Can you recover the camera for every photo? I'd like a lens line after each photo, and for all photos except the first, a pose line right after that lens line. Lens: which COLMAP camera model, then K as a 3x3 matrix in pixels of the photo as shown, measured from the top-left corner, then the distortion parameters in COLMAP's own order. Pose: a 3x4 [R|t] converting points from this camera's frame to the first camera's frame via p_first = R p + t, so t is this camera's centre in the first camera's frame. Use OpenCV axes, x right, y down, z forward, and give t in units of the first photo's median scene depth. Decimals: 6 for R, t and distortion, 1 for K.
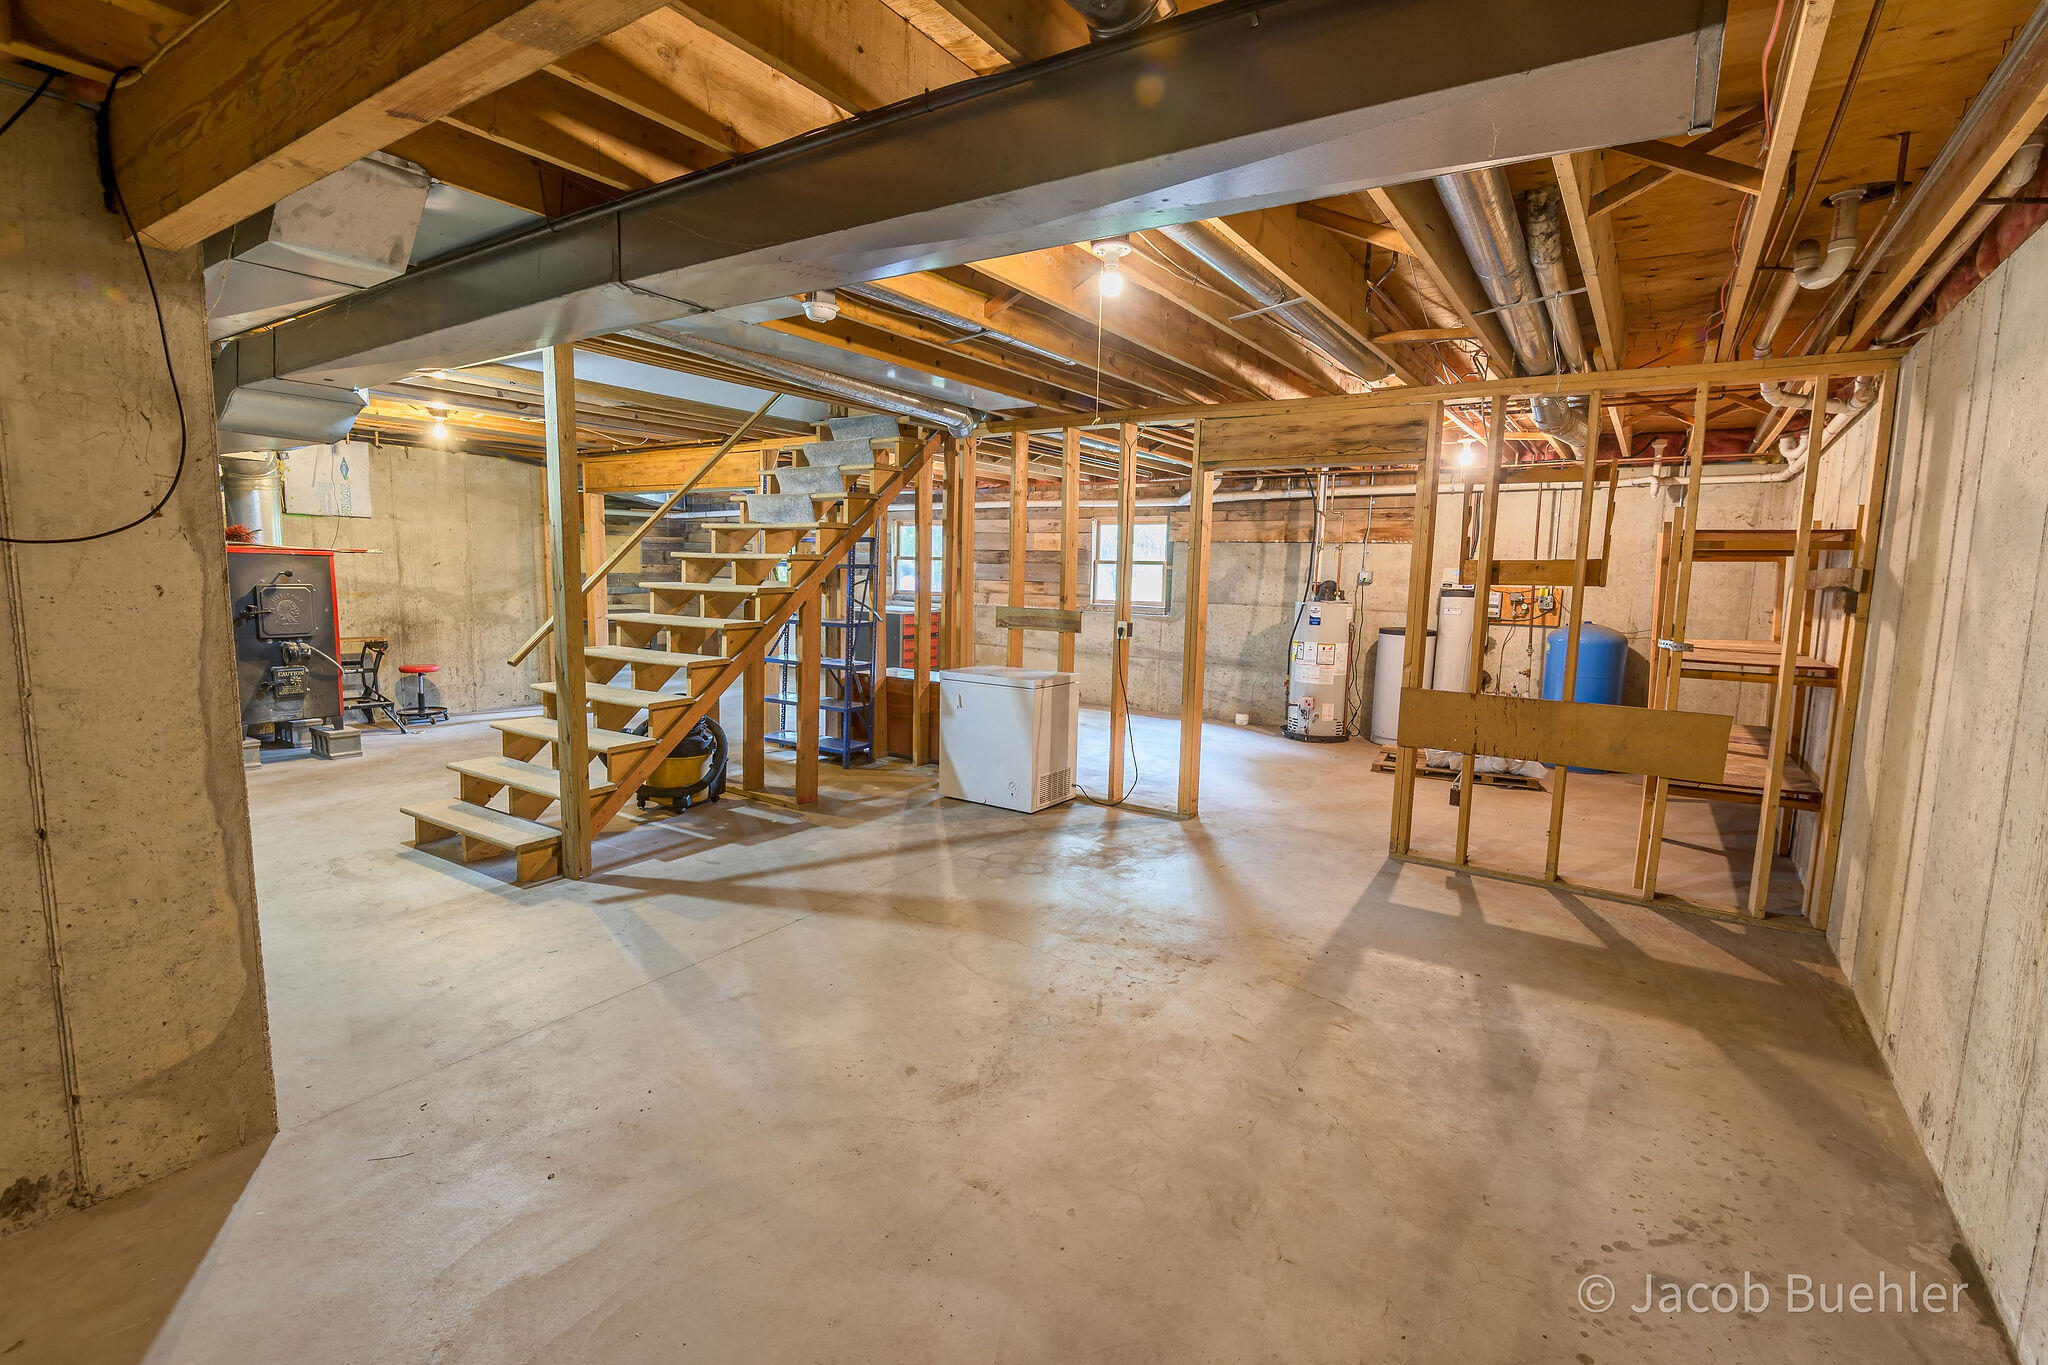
lens RADIAL K [[937.7, 0, 1032.5], [0, 937.7, 681.7], [0, 0, 1]] dist [0.000134, -0.006353]
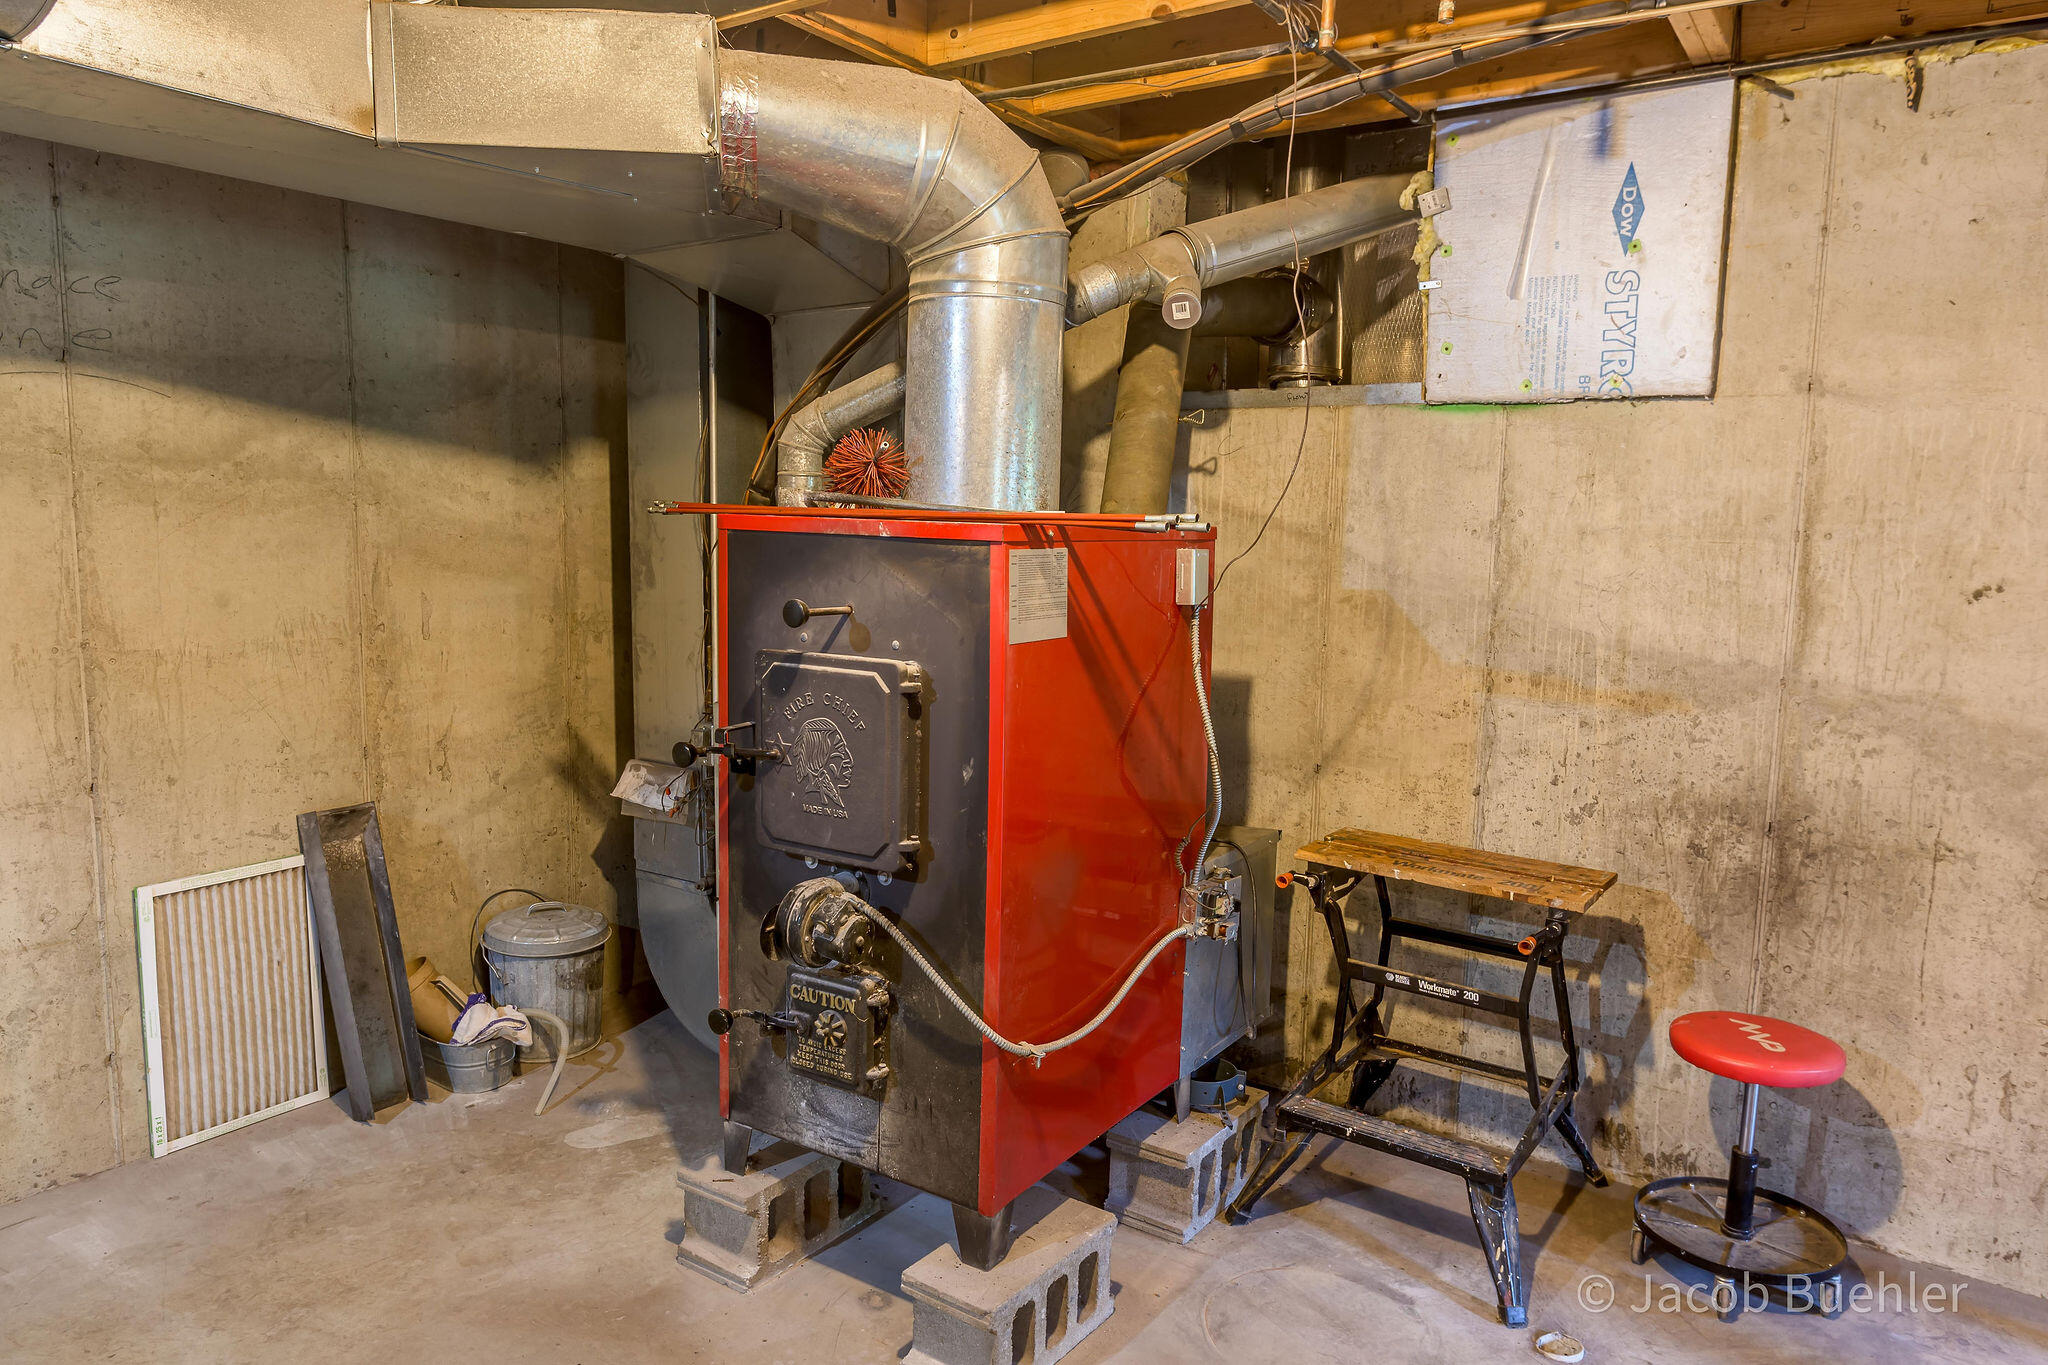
lens RADIAL K [[1354.8, 0, 1026.3], [0, 1354.8, 687.1], [0, 0, 1]] dist [-0.010747, -0.003017]
pose [[-0.013320, 0.103152, -0.994576, -0.326412], [-0.141406, 0.984474, 0.103998, -0.105514], [0.989862, 0.142024, 0.001473, 0.787977]]
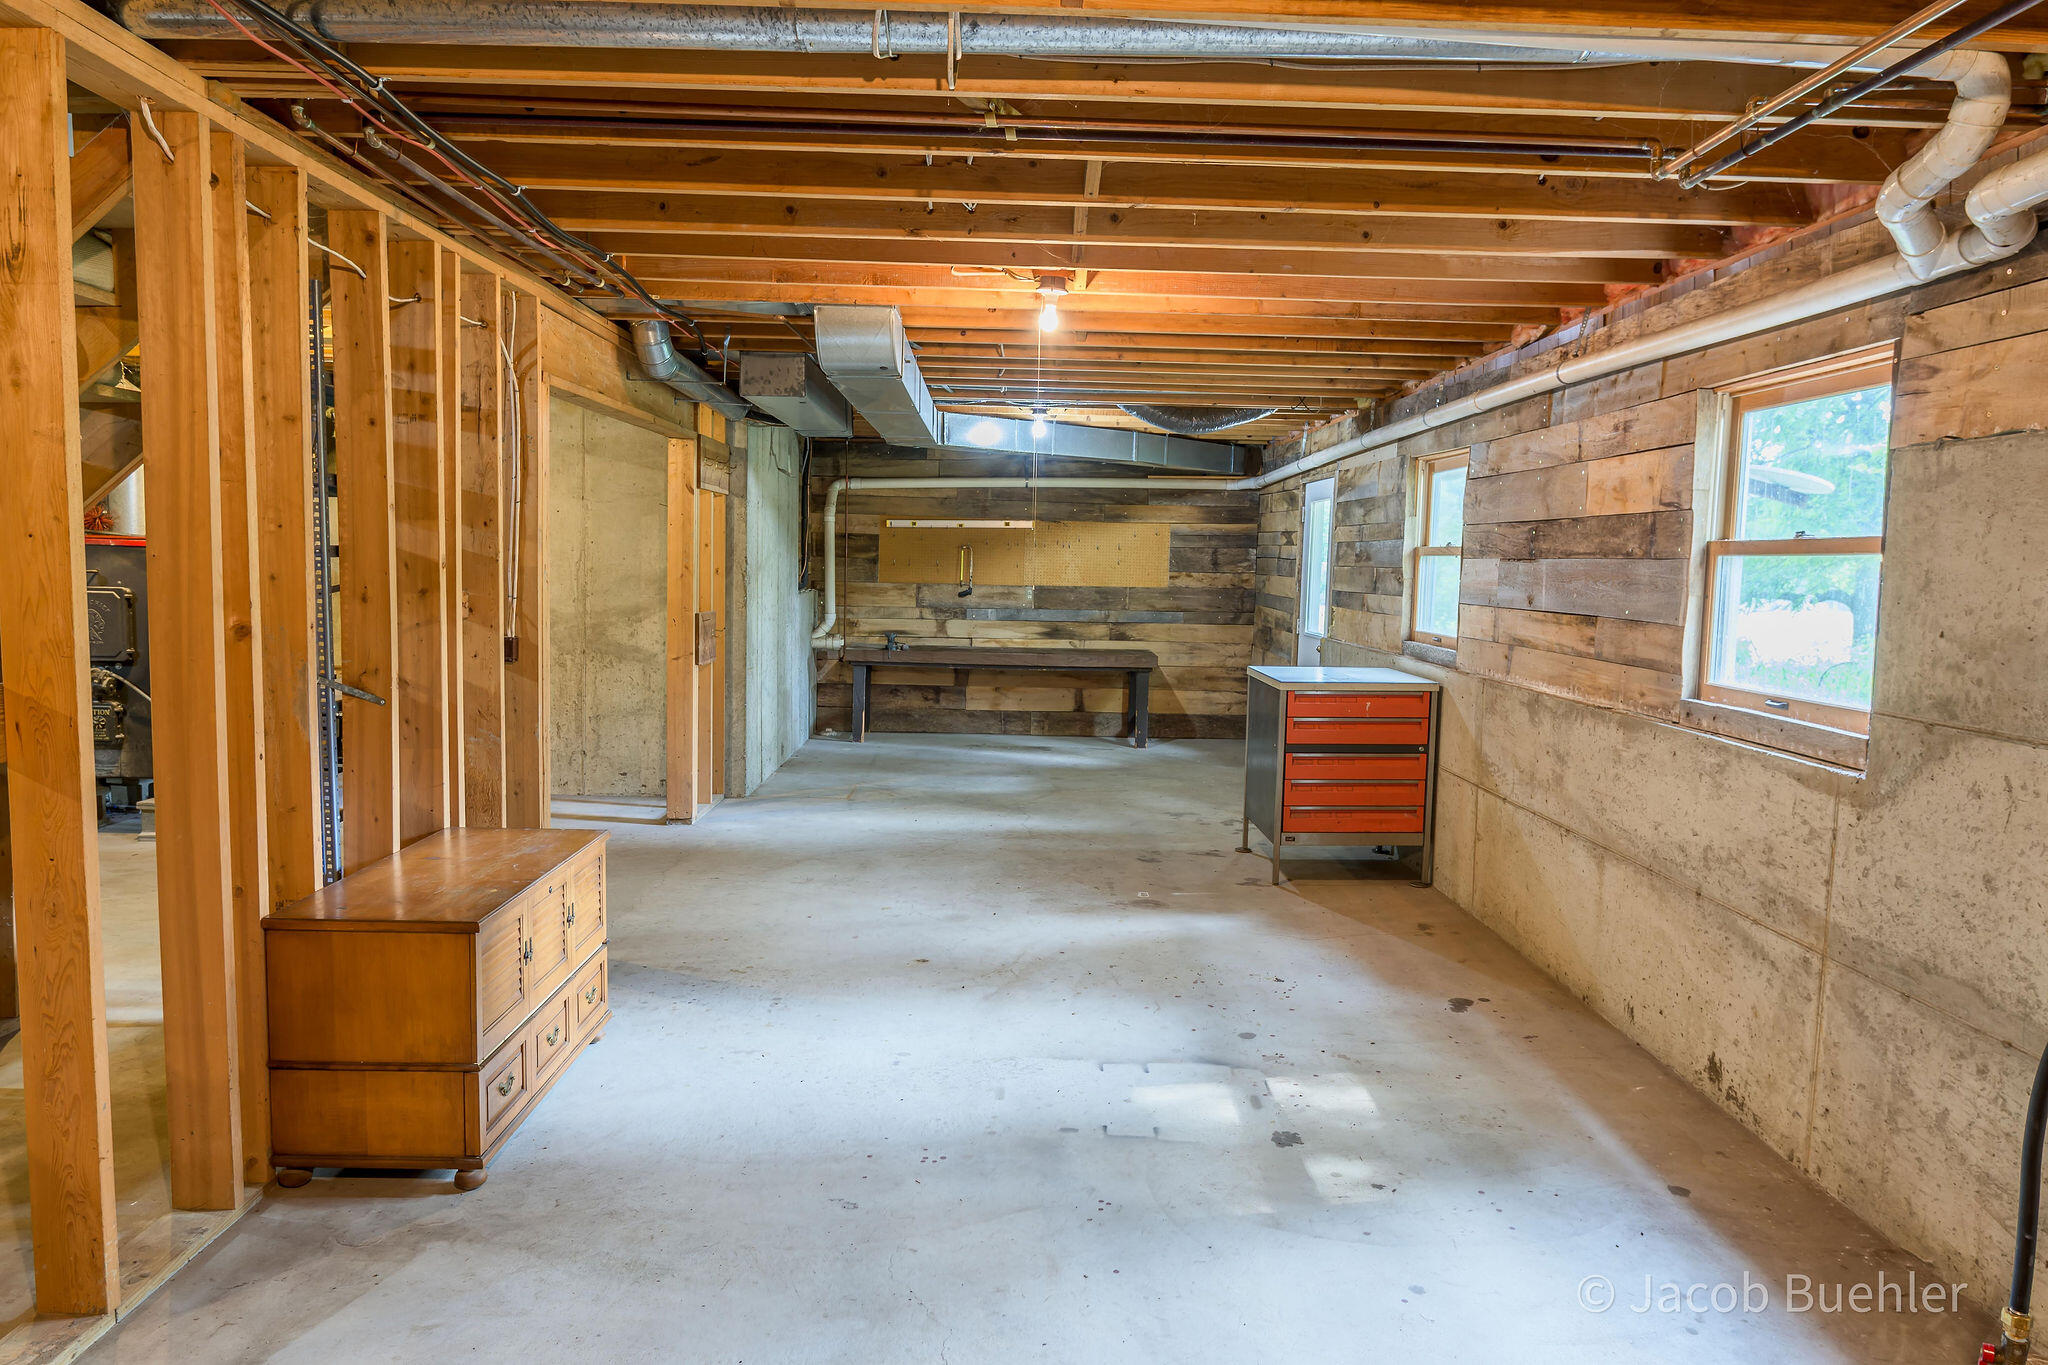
lens RADIAL K [[1354.8, 0, 1023.7], [0, 1354.8, 681.4], [0, 0, 1]] dist [-0.010747, -0.003017]
pose [[0.569675, 0.062817, -0.819466, 0.339631], [-0.107162, 0.994240, 0.001718, -0.082737], [0.814854, 0.086837, 0.573125, 0.745843]]
